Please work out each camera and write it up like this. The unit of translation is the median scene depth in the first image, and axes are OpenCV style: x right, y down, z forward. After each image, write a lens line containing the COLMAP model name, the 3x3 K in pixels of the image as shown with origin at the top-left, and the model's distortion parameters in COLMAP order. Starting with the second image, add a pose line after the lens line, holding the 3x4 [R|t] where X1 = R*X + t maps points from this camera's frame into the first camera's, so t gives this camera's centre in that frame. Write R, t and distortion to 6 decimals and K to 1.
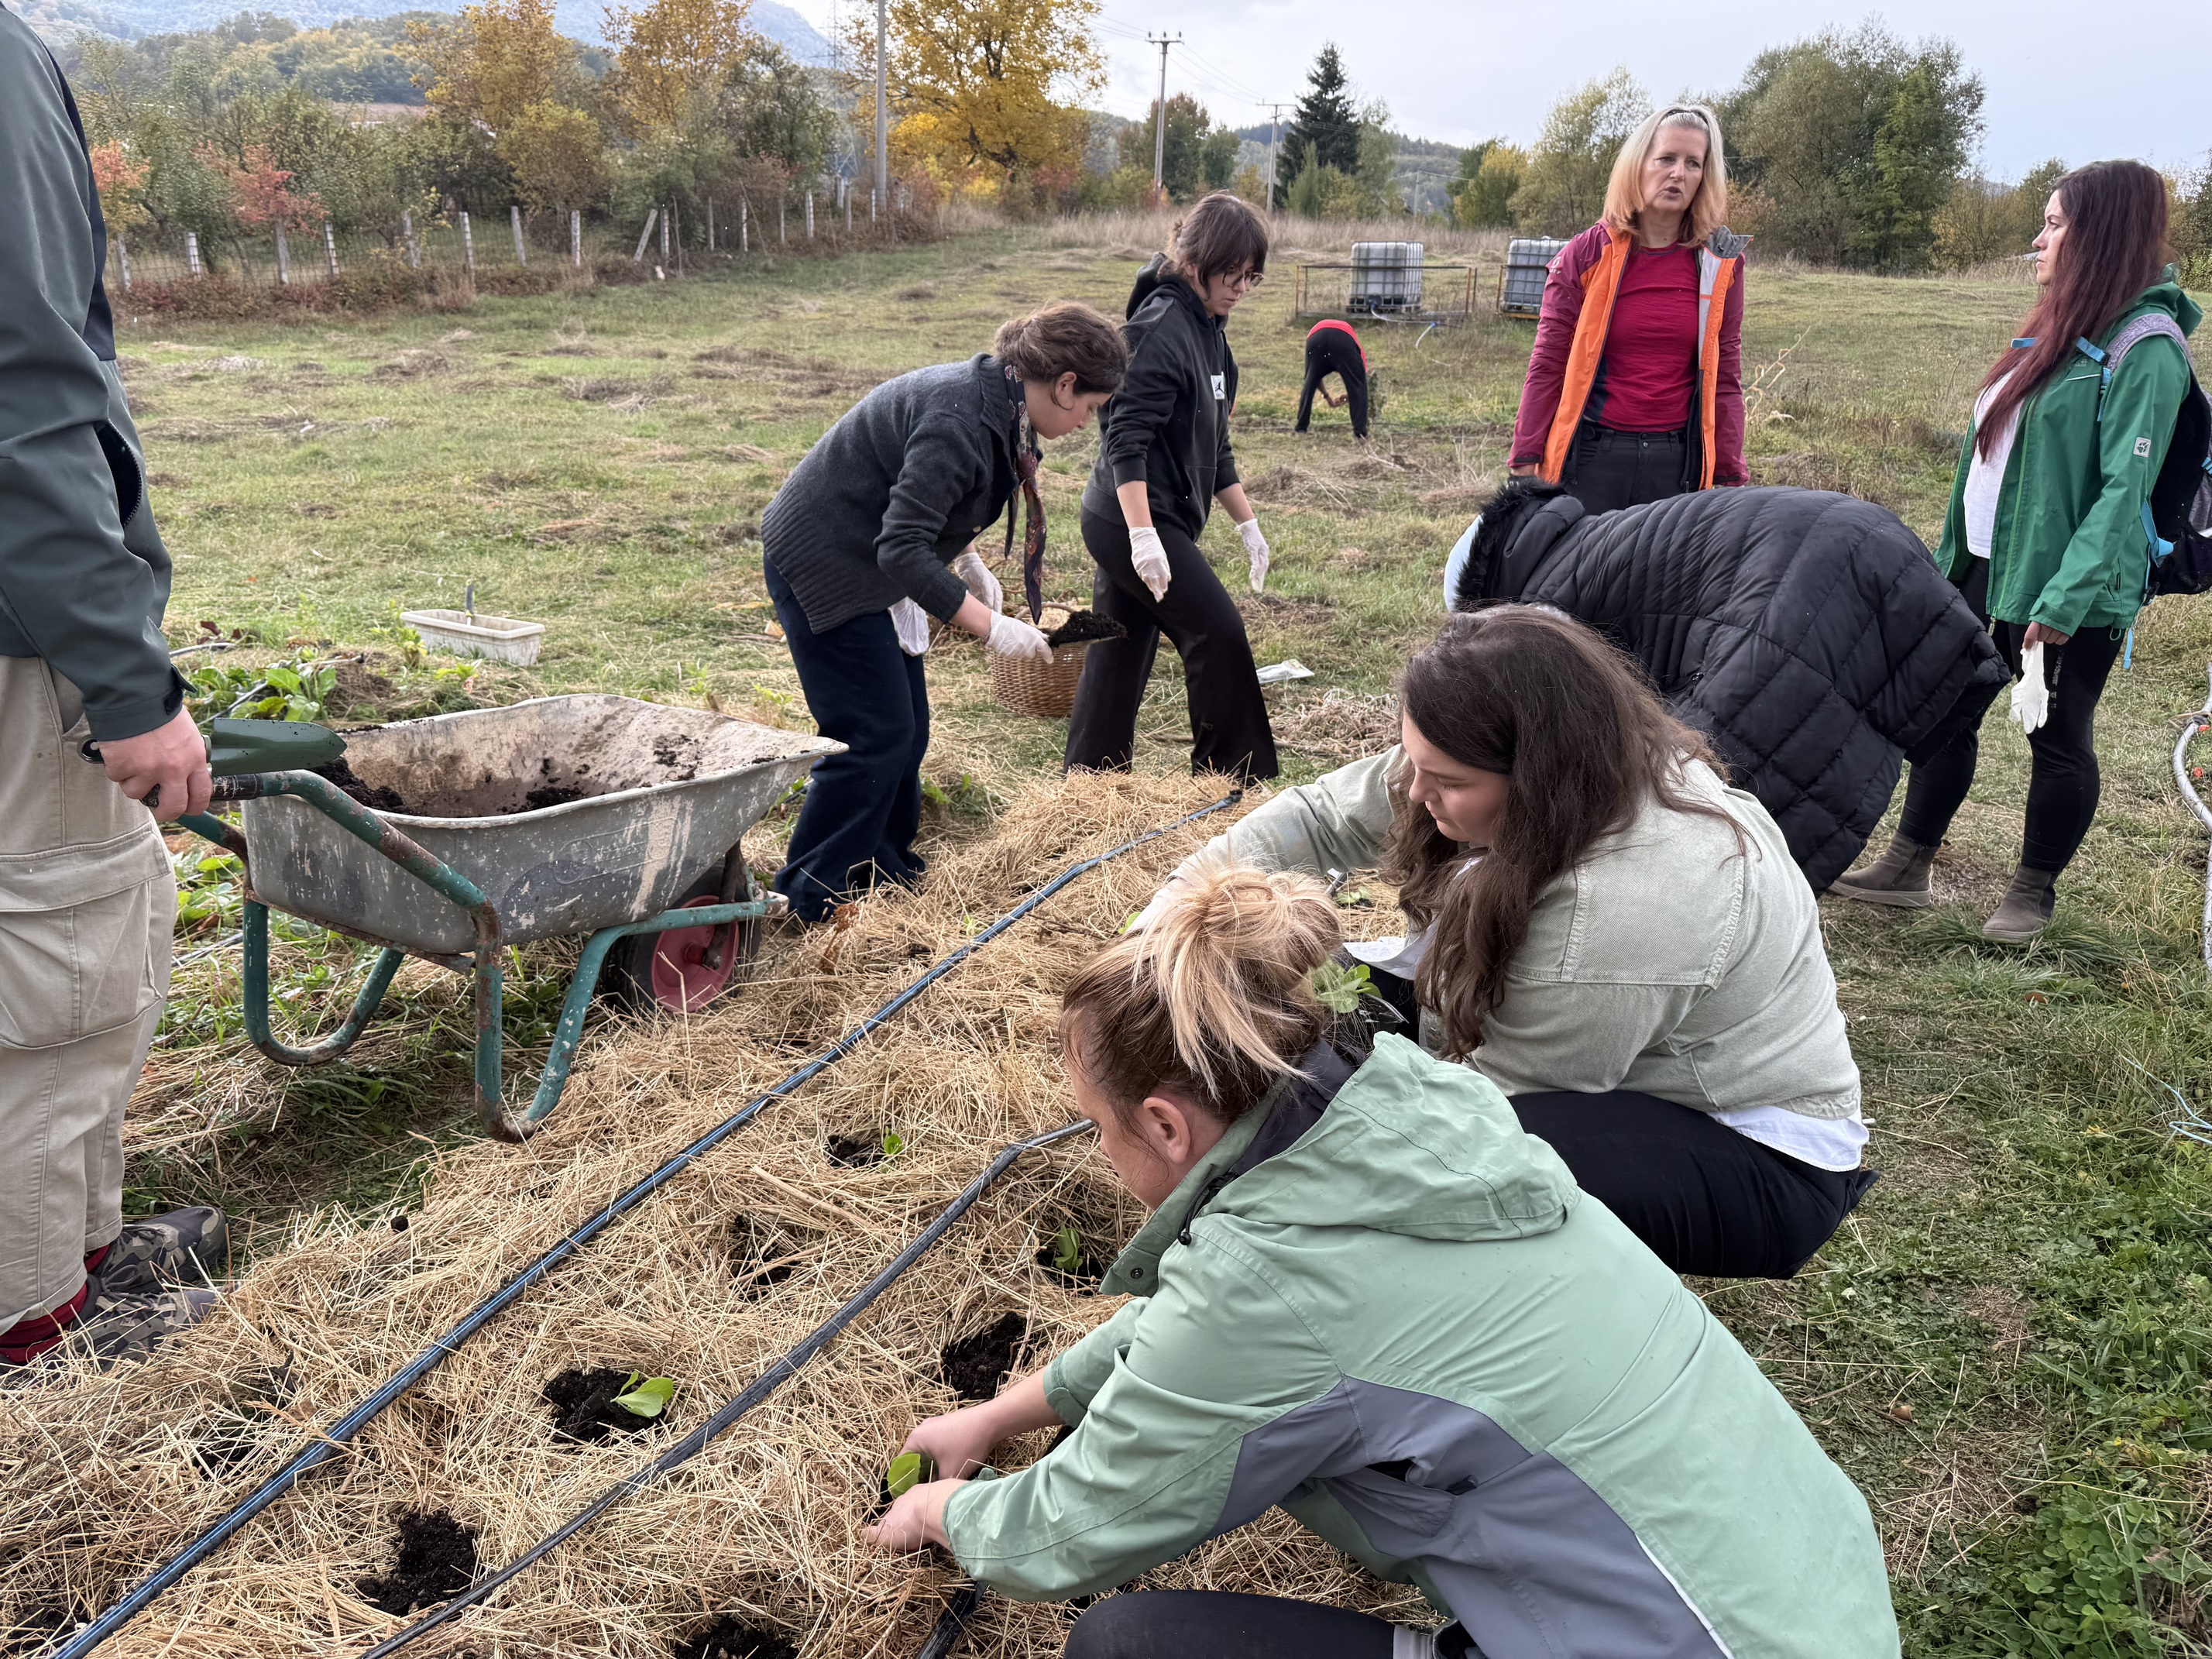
lens RADIAL K [[1609.3, 0, 1104.6], [0, 1609.3, 828.9], [0, 0, 1]] dist [0.051397, -0.054677]
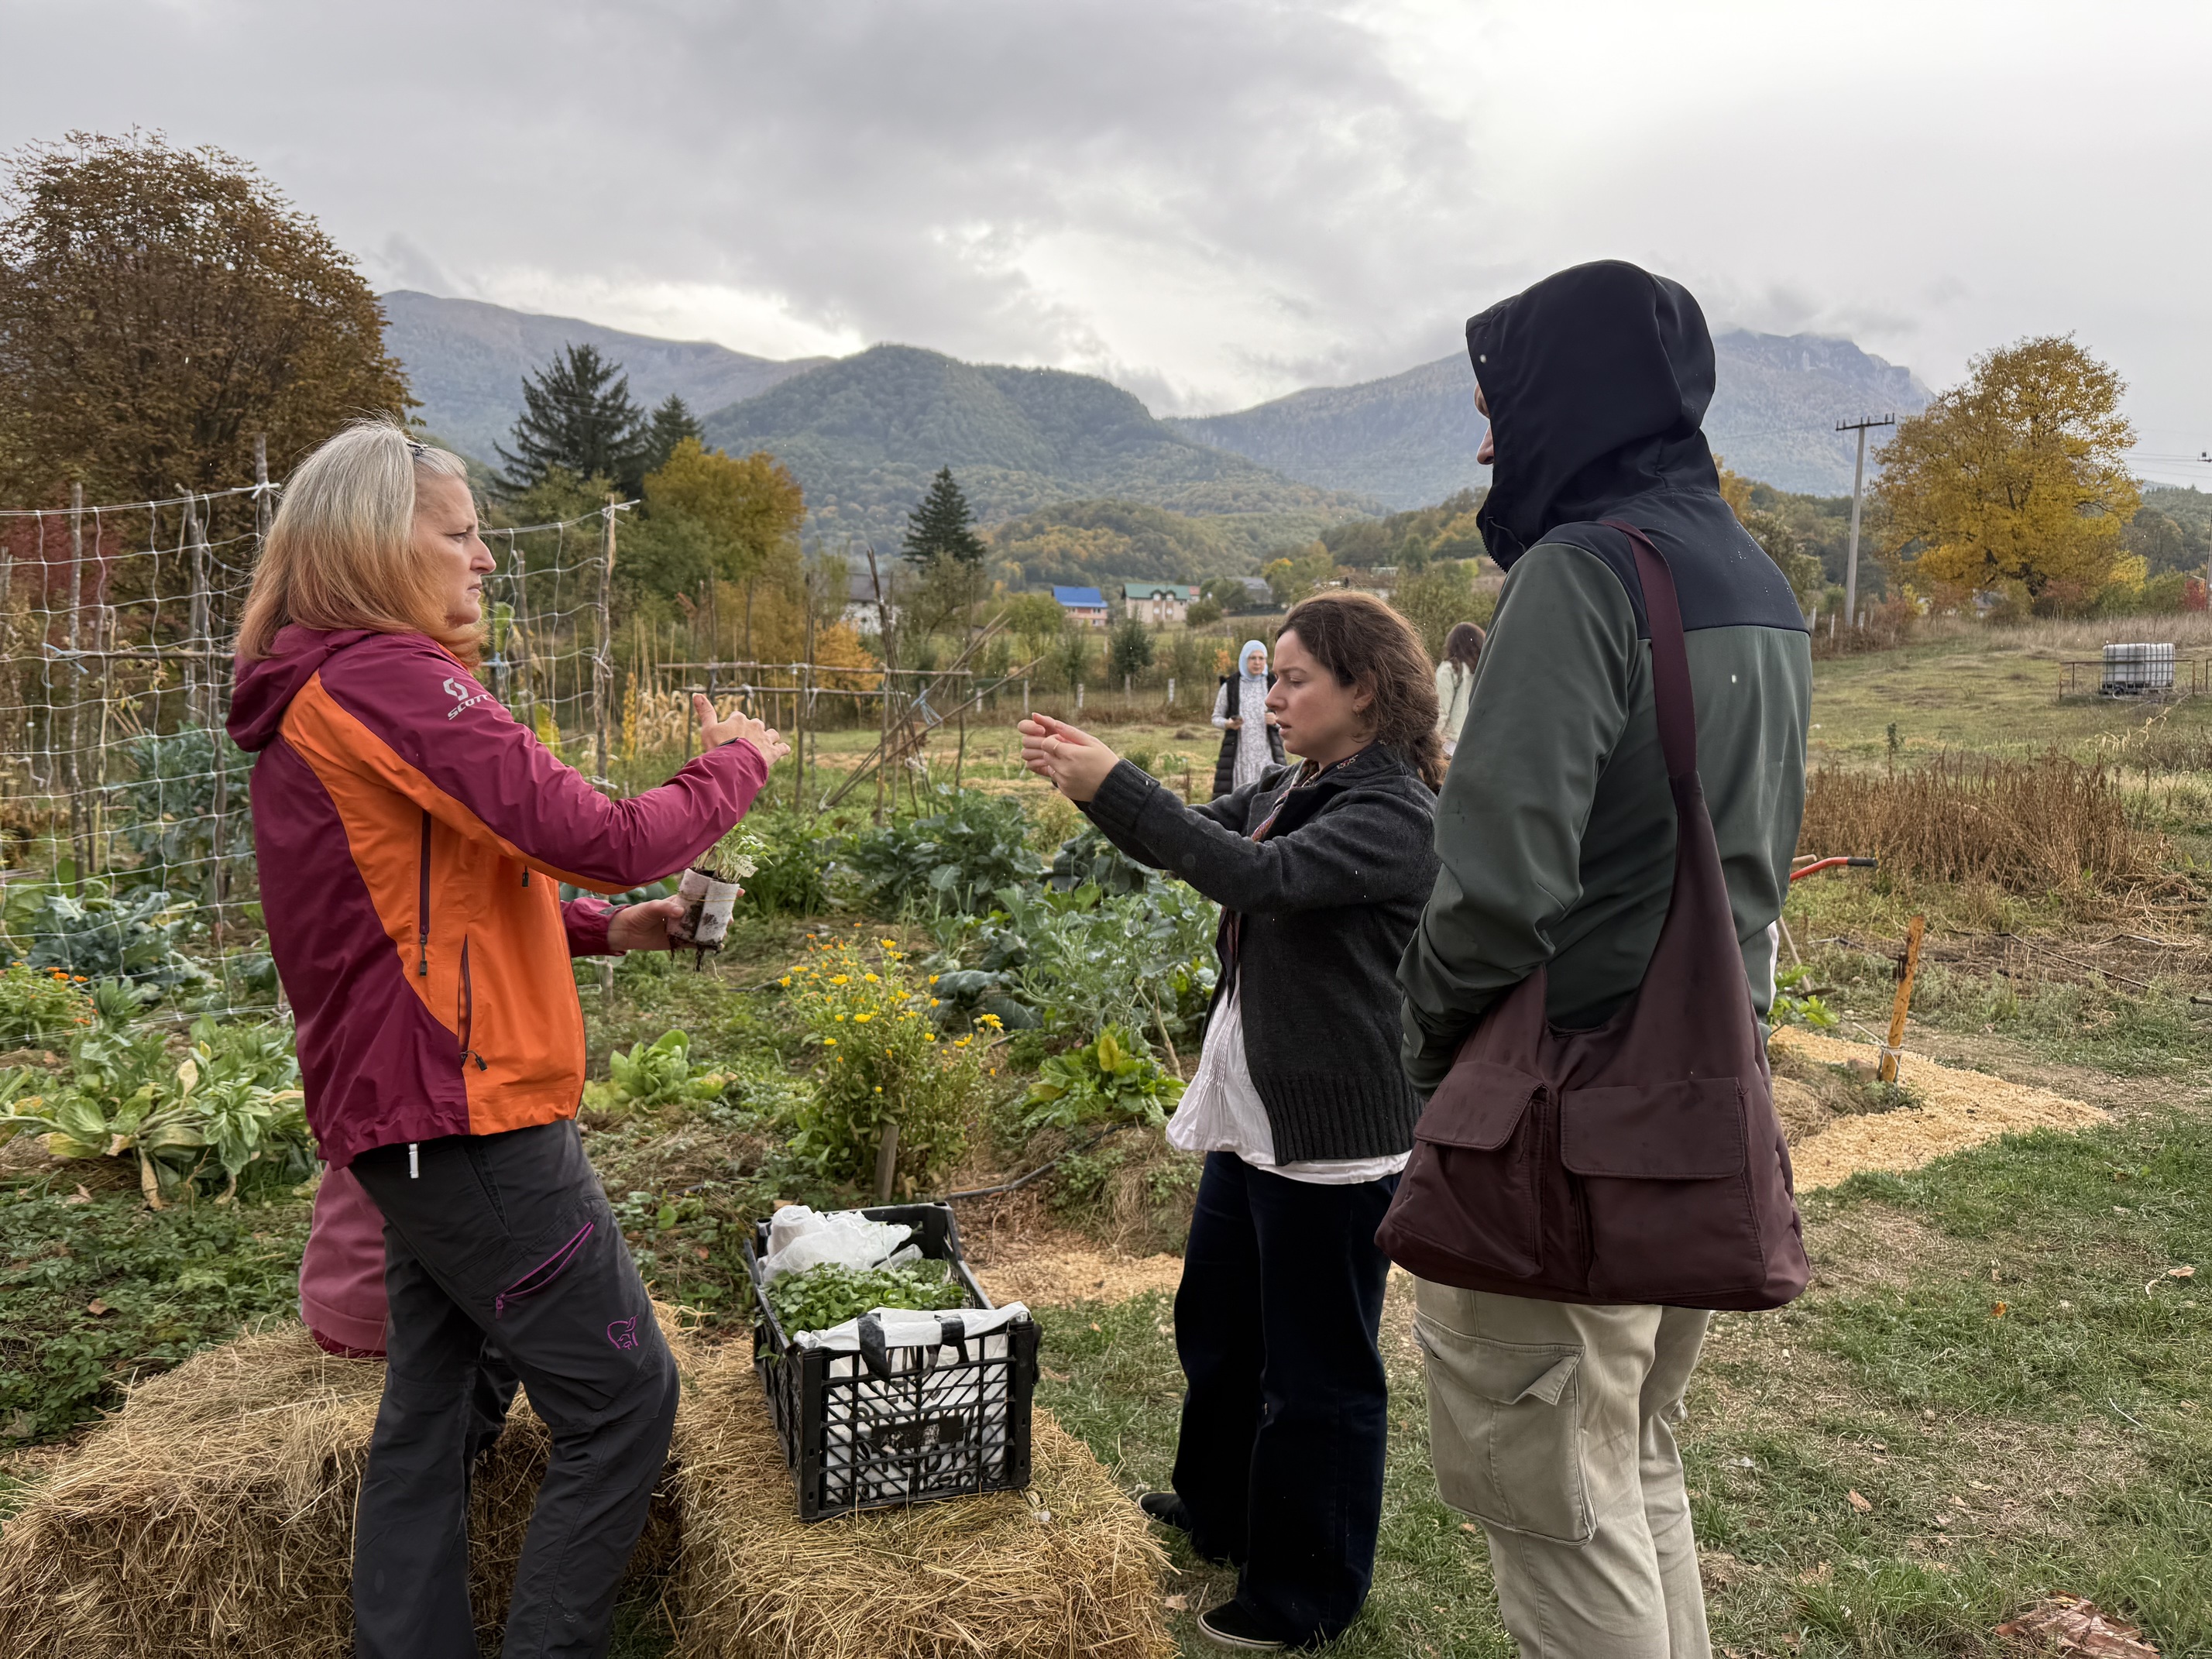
lens RADIAL K [[1609.3, 0, 1103.7], [0, 1609.3, 826.1], [0, 0, 1]] dist [0.051397, -0.054677]
pose [[0.782746, 0.029892, -0.621623, 0.319063], [-0.177520, 0.968072, -0.176982, 0.155371], [0.596486, 0.248882, 0.763061, -0.446640]]
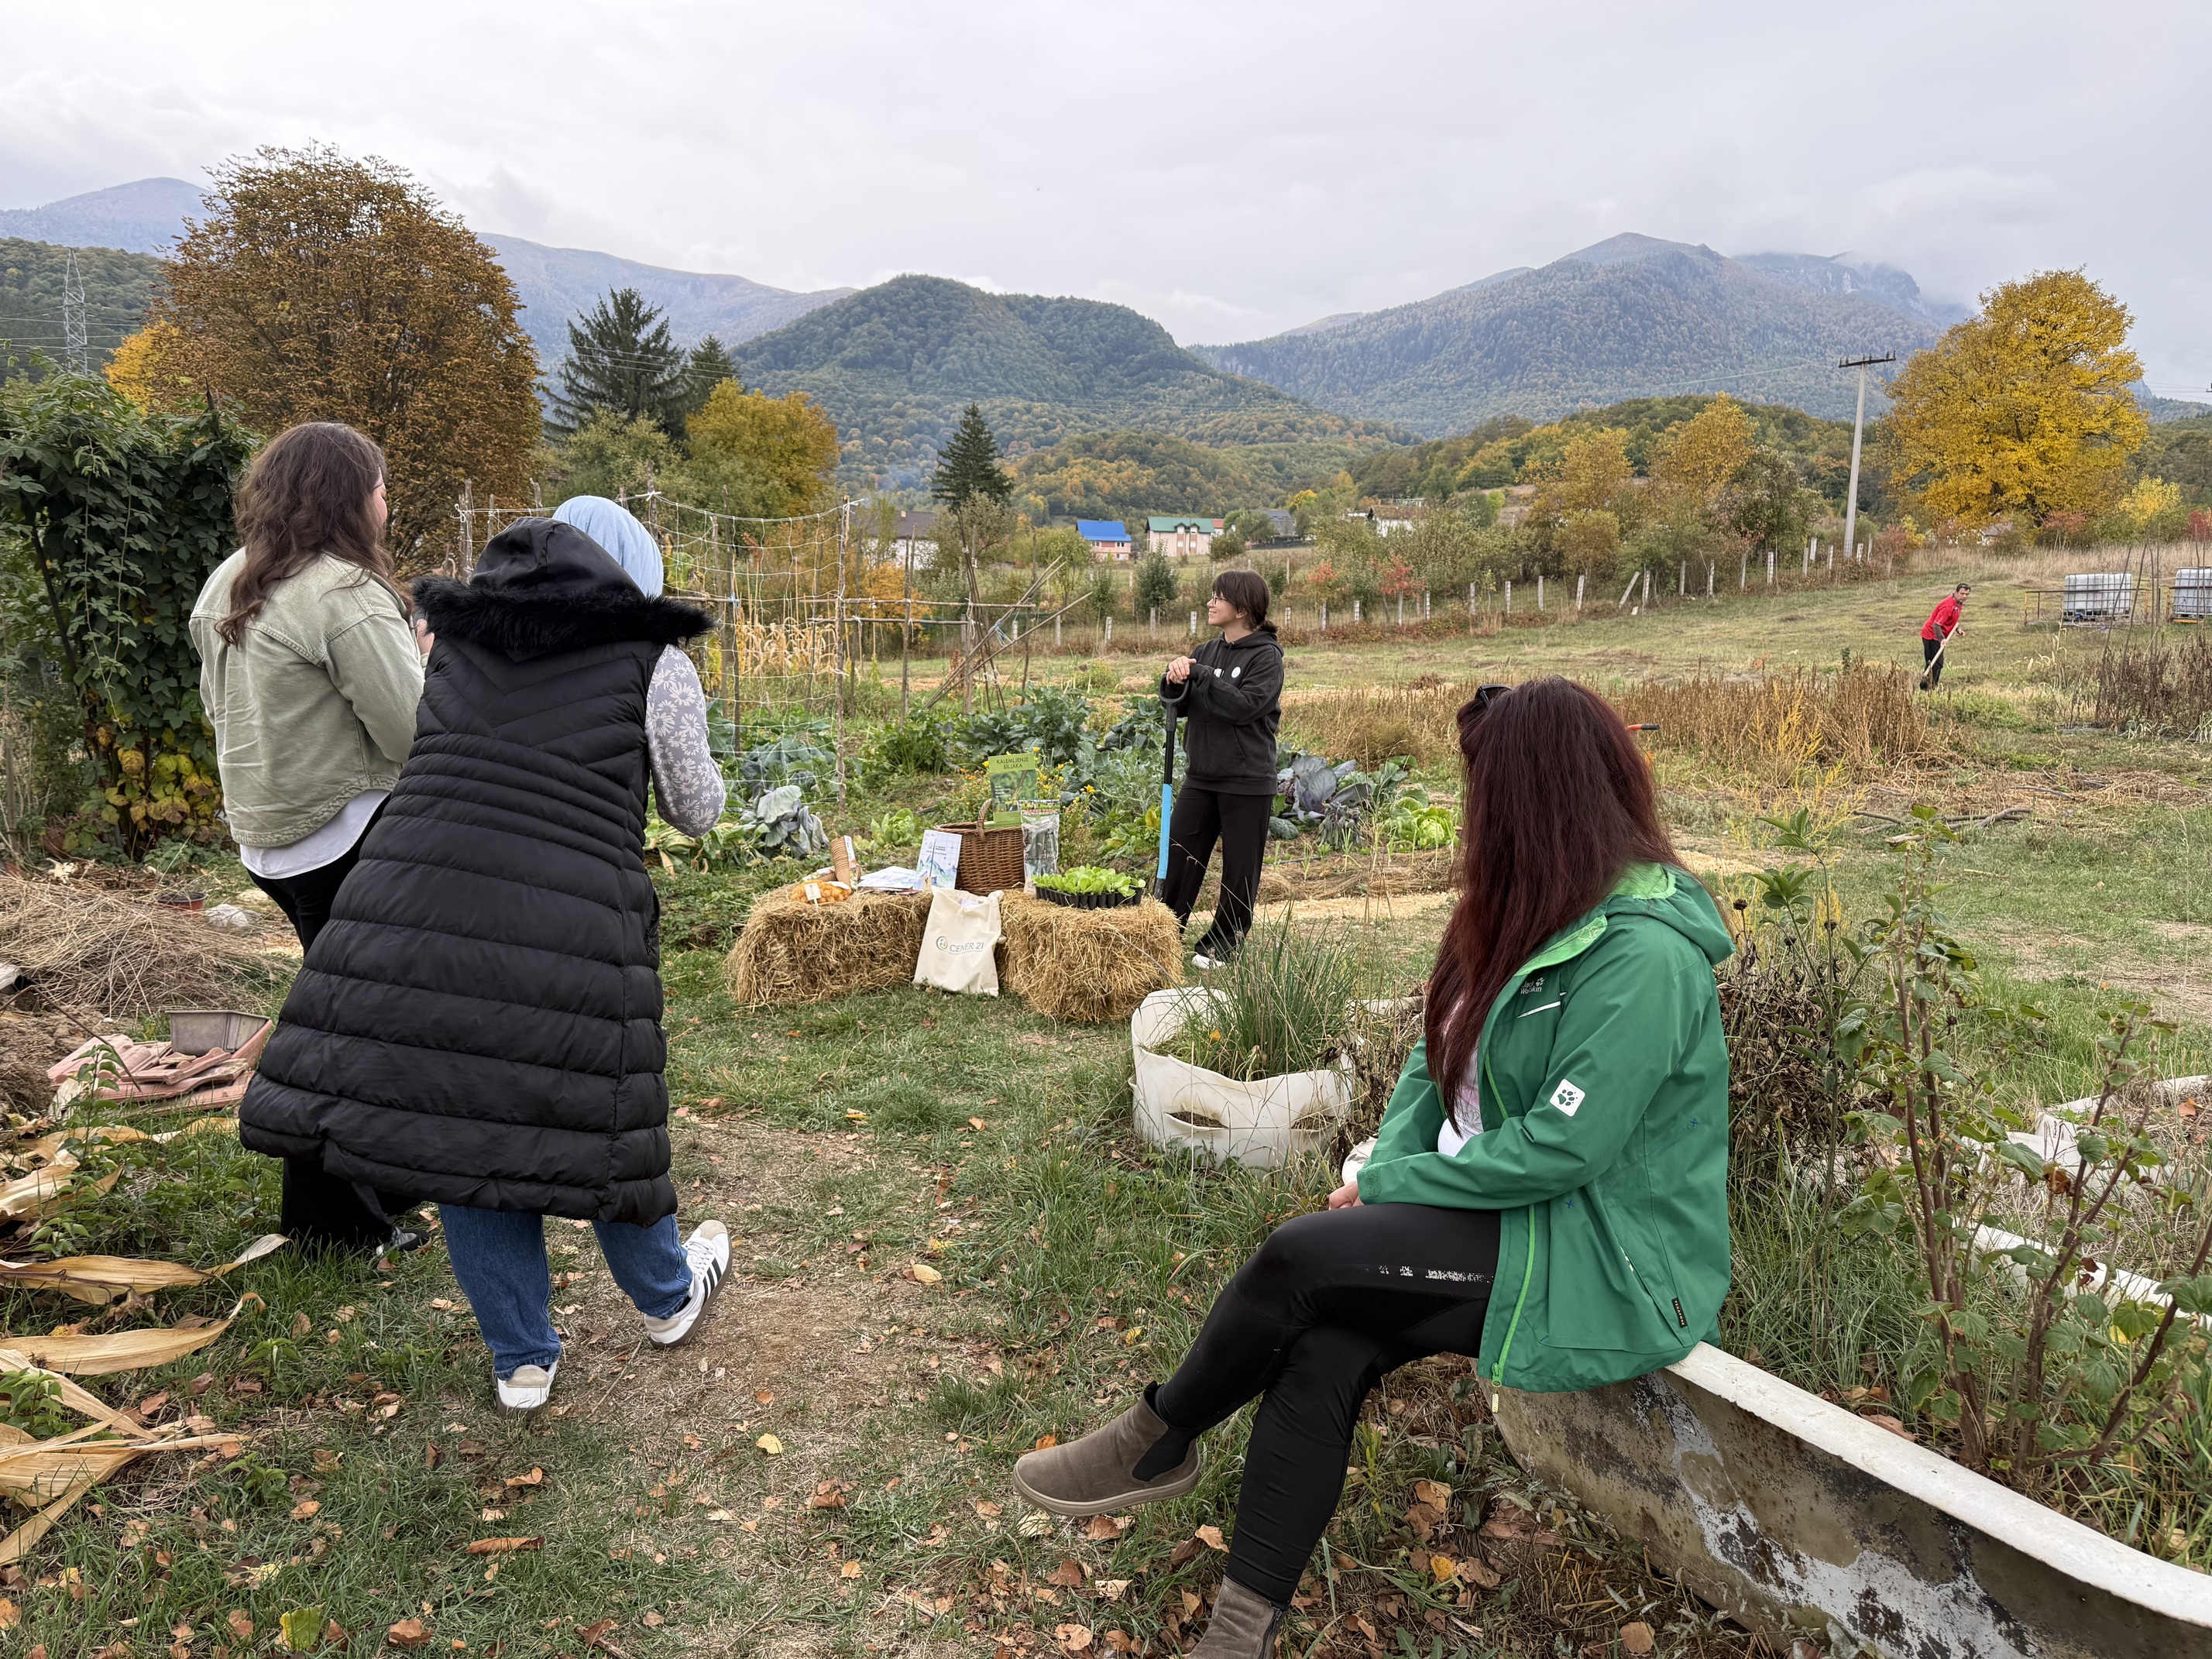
lens RADIAL K [[1609.3, 0, 1044.8], [0, 1609.3, 830.6], [0, 0, 1]] dist [0.051397, -0.054677]
pose [[0.750589, 0.059450, -0.658089, 0.401766], [-0.187382, 0.974210, -0.125712, 0.194268], [0.633643, 0.217672, 0.742371, -0.551970]]
